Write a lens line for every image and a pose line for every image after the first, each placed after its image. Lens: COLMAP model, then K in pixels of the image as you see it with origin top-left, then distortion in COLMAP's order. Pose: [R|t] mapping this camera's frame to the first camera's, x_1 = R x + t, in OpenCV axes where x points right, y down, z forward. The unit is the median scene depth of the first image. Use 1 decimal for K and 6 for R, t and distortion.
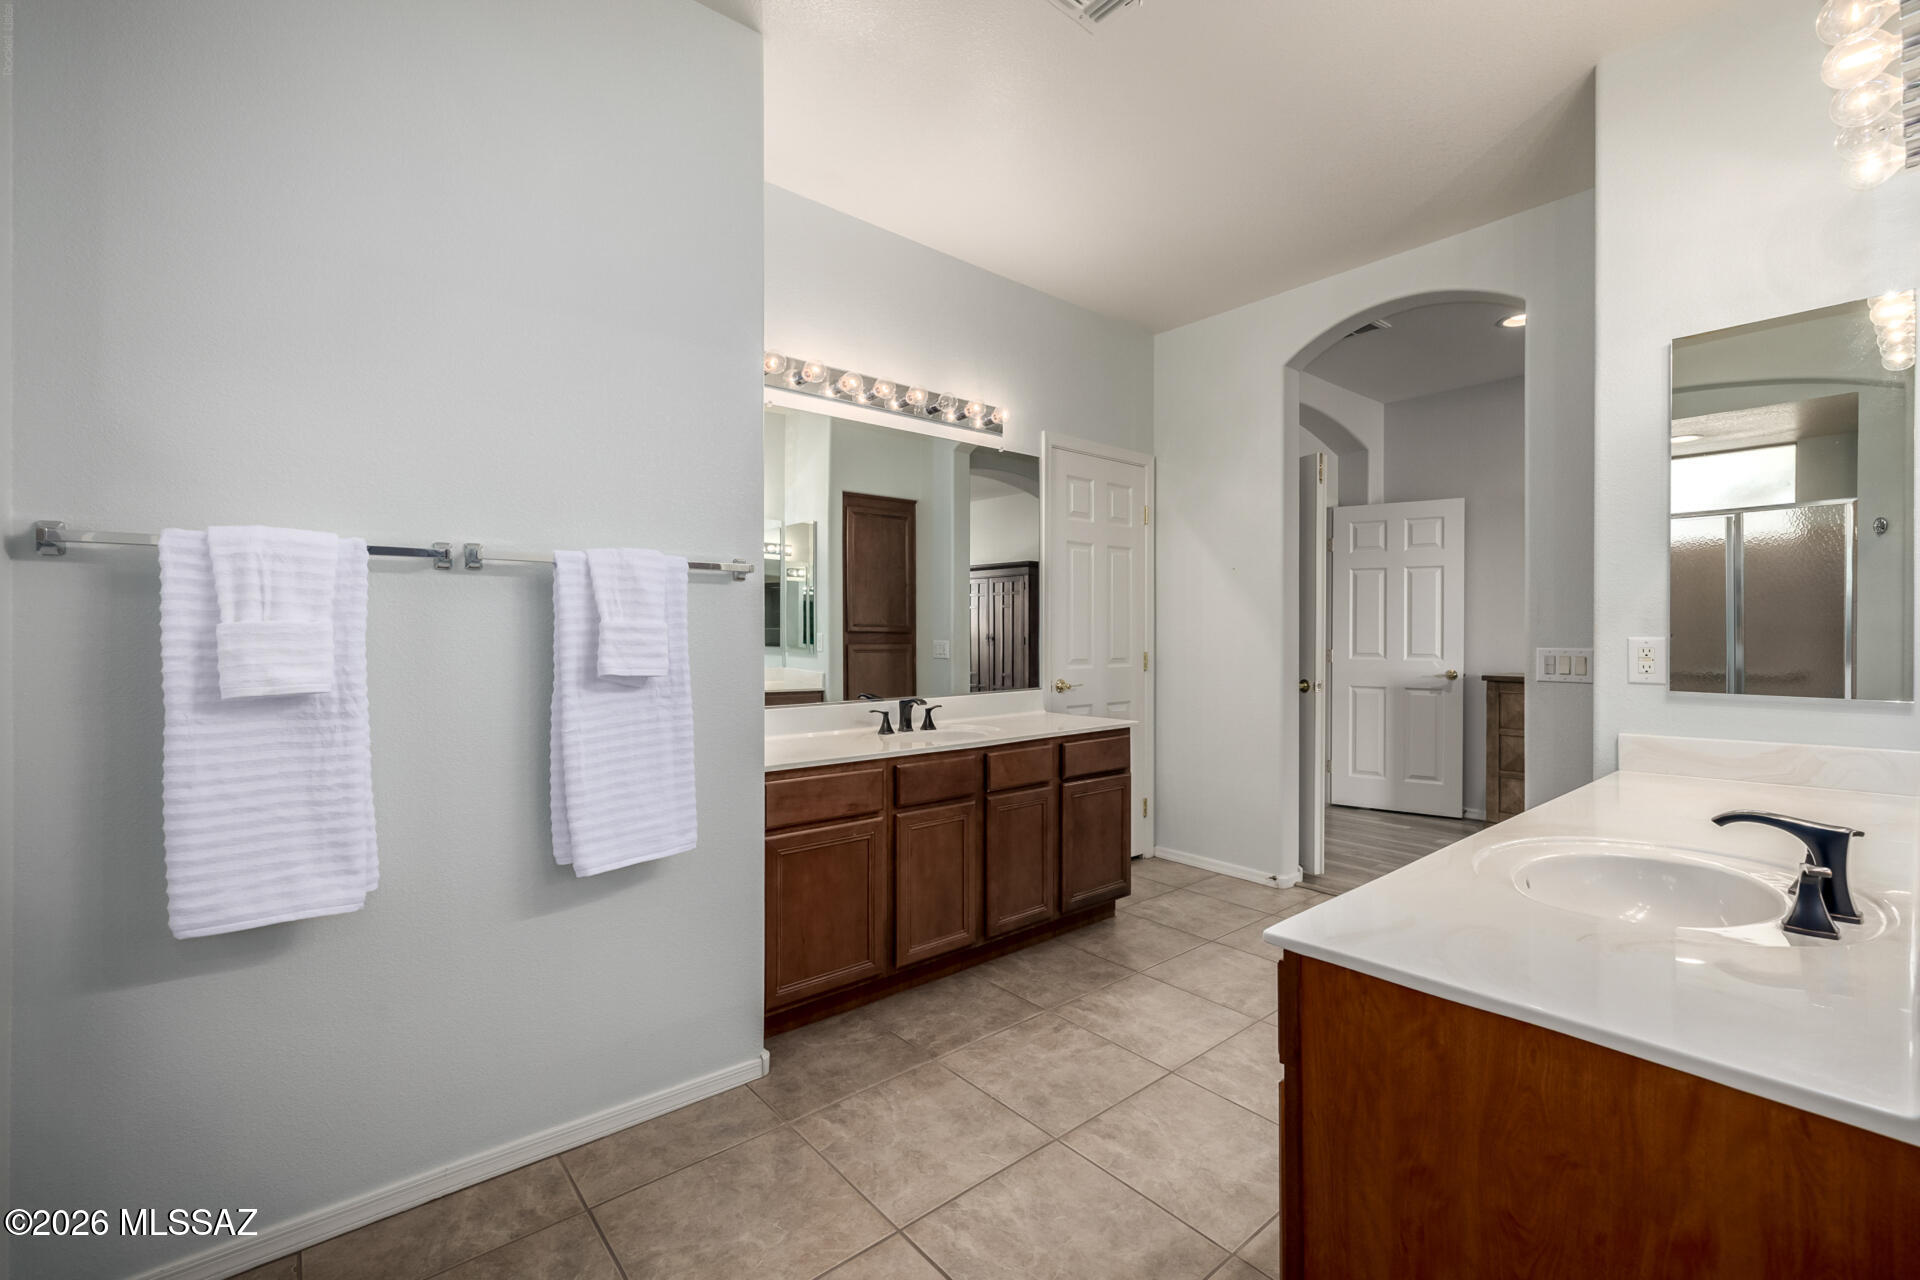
lens RADIAL K [[815.6, 0, 949.3], [0, 815.6, 637.8], [0, 0, 1]] dist [-0.000583, 0.000667]
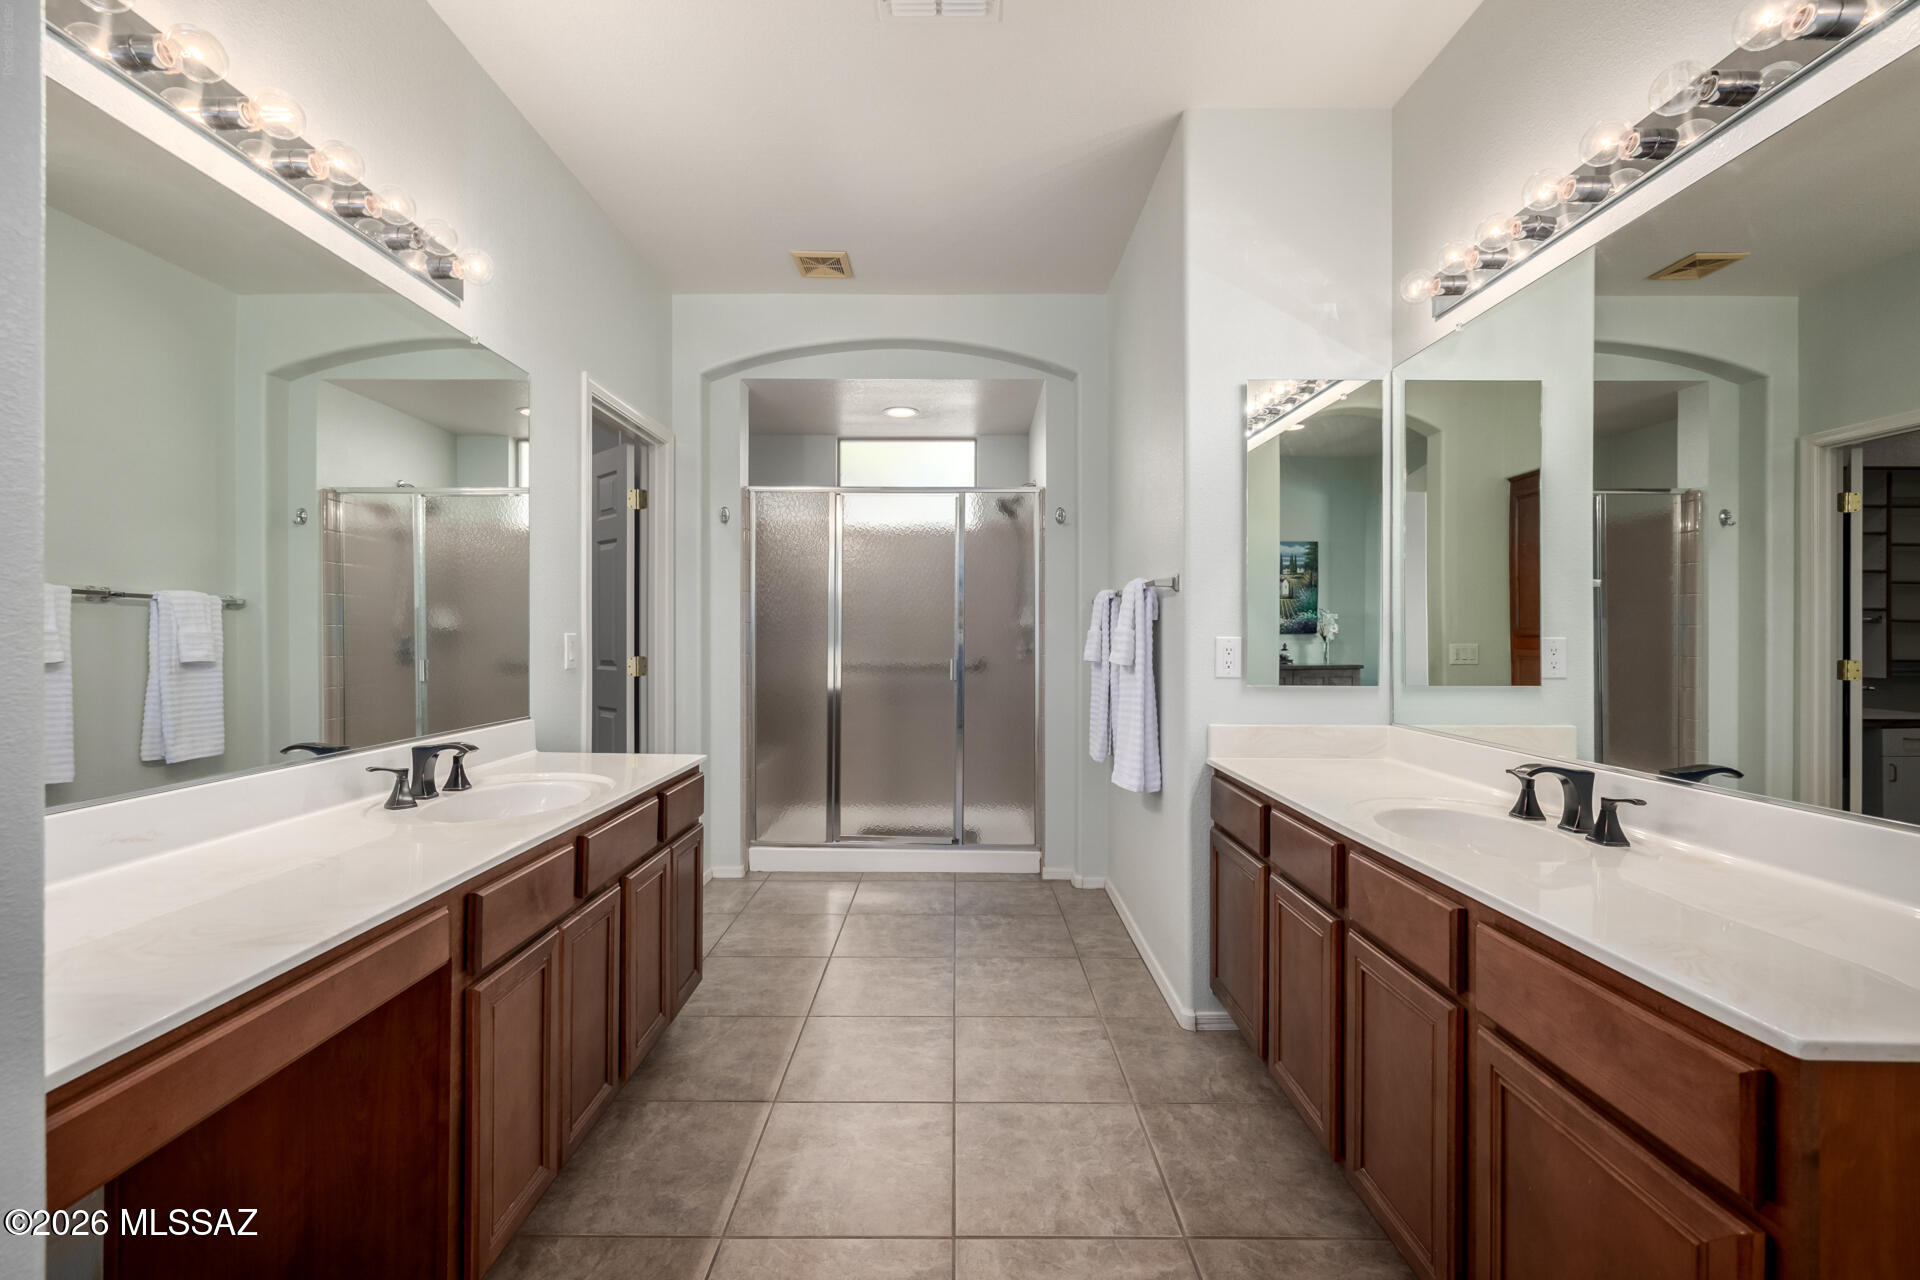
lens RADIAL K [[815.6, 0, 952.7], [0, 815.6, 636.4], [0, 0, 1]] dist [-0.000583, 0.000667]
pose [[-0.648355, -0.000261, -0.761338, 0.860984], [-0.005330, 0.999977, 0.004196, -0.007391], [0.761319, 0.006778, -0.648342, 1.526469]]
